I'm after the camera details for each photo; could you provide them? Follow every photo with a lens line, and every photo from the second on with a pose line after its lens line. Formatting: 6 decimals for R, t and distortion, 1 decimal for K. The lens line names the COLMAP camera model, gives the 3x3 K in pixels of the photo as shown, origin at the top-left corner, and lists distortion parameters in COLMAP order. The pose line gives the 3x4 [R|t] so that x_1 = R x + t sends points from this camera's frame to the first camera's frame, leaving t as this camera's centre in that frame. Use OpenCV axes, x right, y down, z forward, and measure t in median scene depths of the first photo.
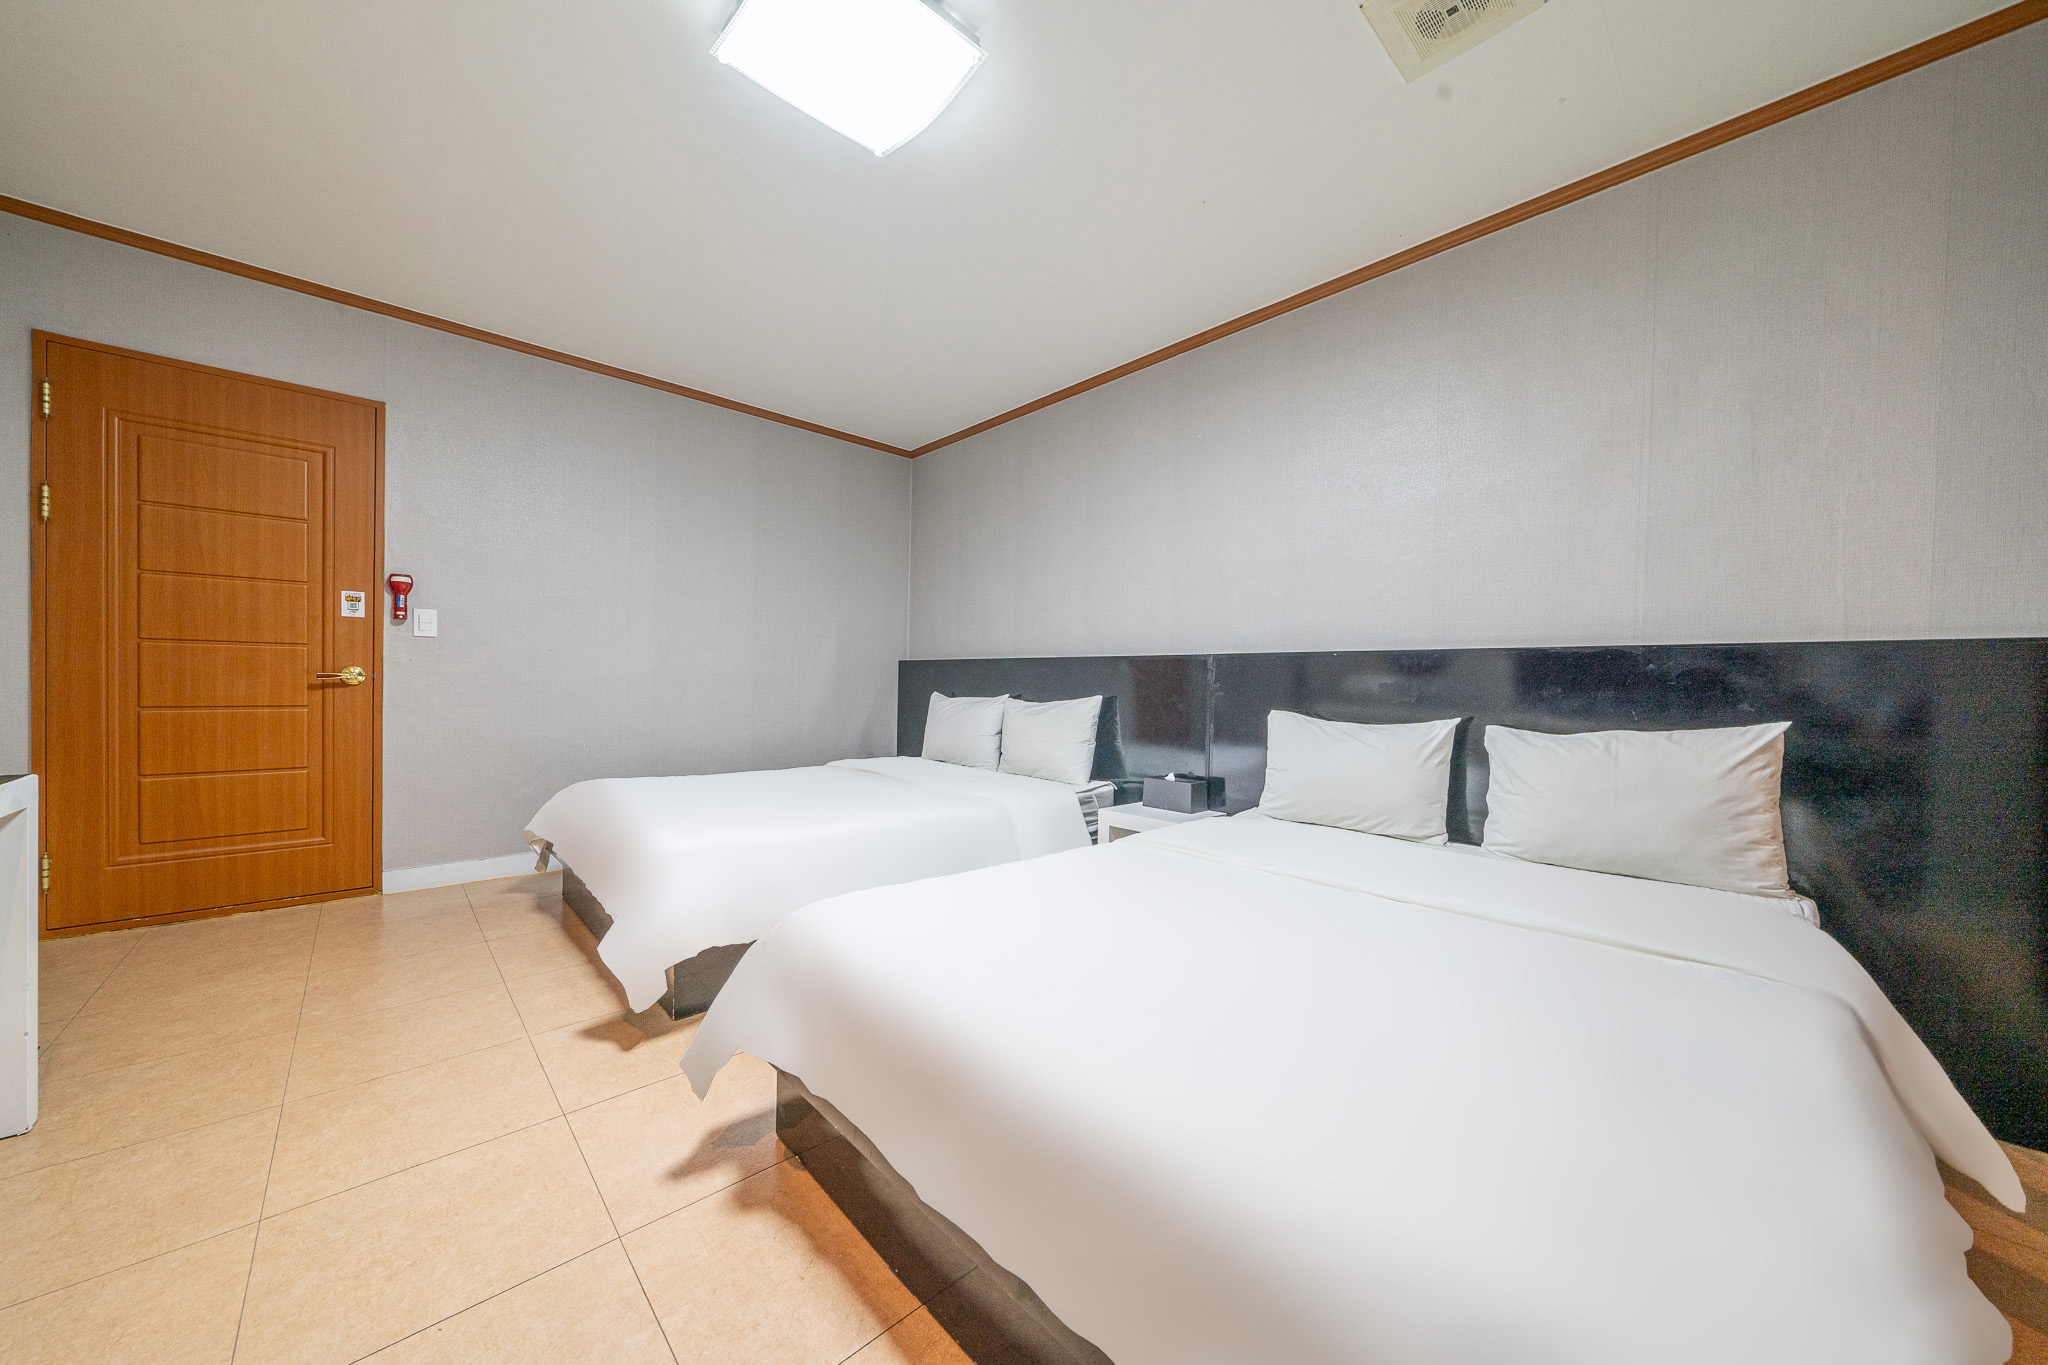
lens RADIAL K [[712.2, 0, 1026.9], [0, 712.2, 676.9], [0, 0, 1]] dist [0.001084, 0.000160]
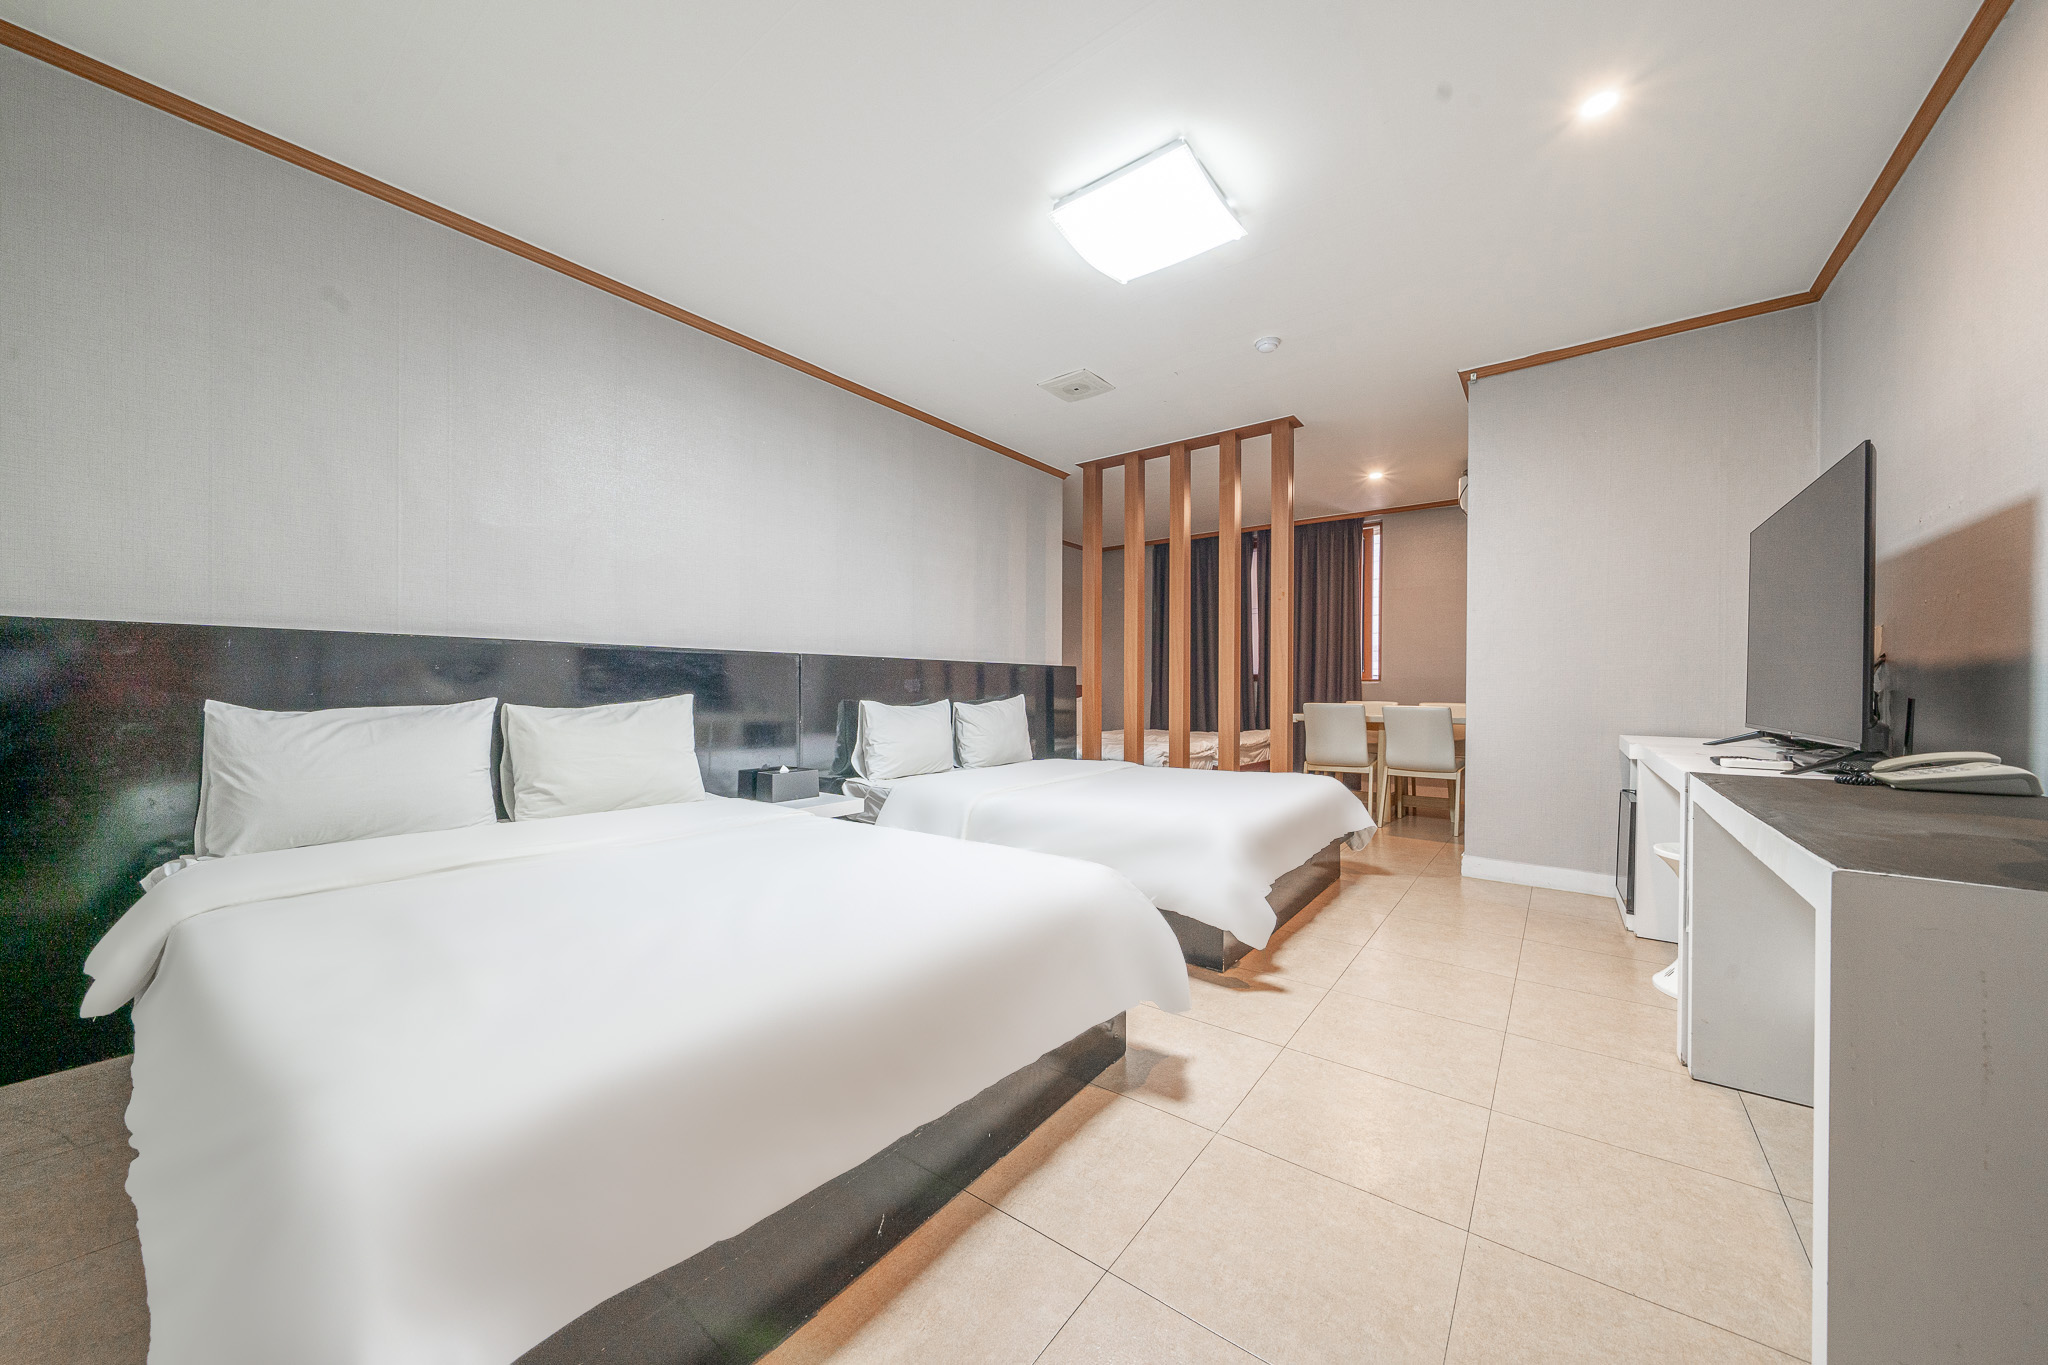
lens RADIAL K [[712.2, 0, 1025.5], [0, 712.2, 692.0], [0, 0, 1]] dist [0.001084, 0.000160]
pose [[-0.173722, -0.014213, 0.984692, -1.189056], [-0.016757, 0.999794, 0.011474, 0.010577], [-0.984652, -0.014507, -0.173924, 1.122850]]
